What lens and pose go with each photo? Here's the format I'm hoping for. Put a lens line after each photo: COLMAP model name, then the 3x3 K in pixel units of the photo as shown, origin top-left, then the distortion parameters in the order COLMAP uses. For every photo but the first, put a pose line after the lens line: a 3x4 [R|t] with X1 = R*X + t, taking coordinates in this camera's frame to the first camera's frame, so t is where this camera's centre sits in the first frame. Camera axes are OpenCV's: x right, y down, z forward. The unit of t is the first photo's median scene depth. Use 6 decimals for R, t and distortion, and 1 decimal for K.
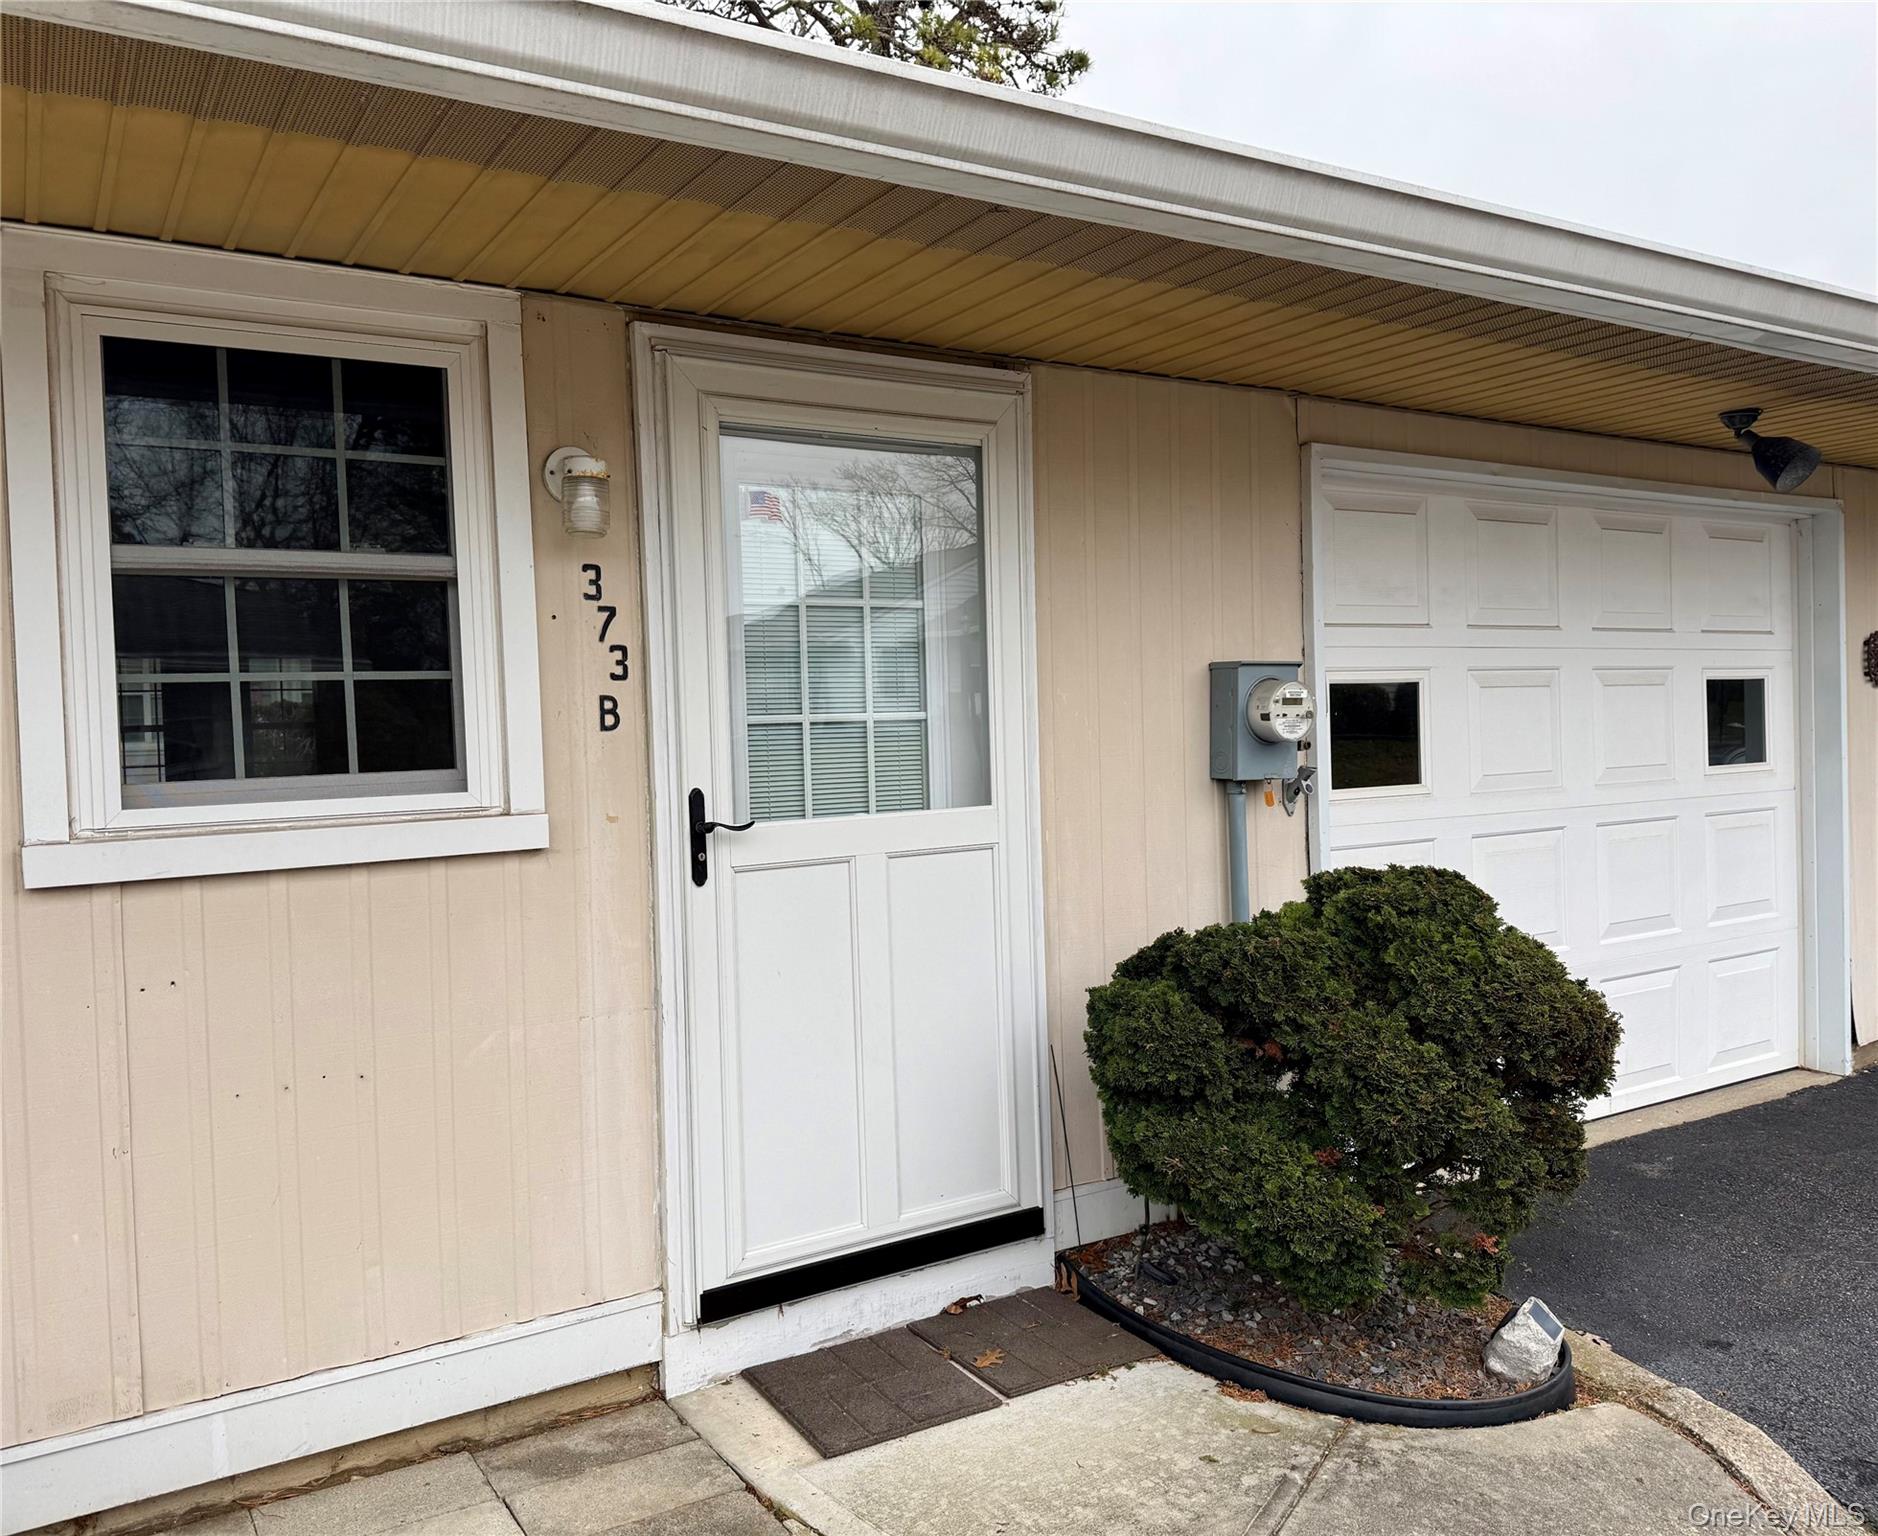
lens RADIAL K [[1440.1, 0, 930.2], [0, 1440.1, 765.1], [0, 0, 1]] dist [0.043517, -0.013509]
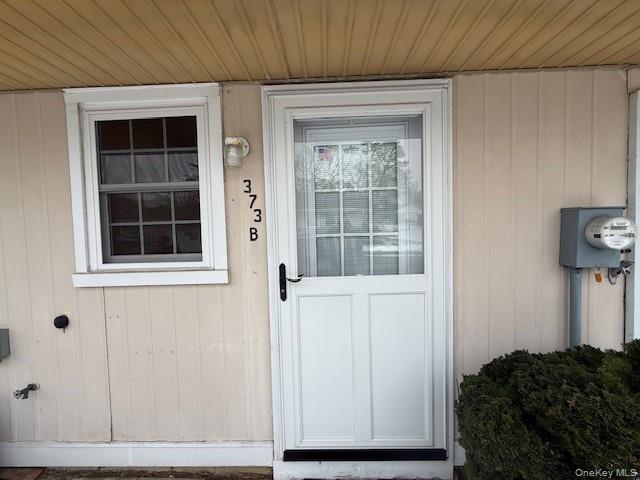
lens RADIAL K [[254.0, 0, 325.0], [0, 254.0, 239.3], [0, 0, 1]] dist [-0.003417, 0.000211]
pose [[0.828081, 0.030946, -0.559754, 0.157285], [-0.015672, 0.999363, 0.032065, -0.043745], [0.560390, -0.017780, 0.828038, 0.674997]]
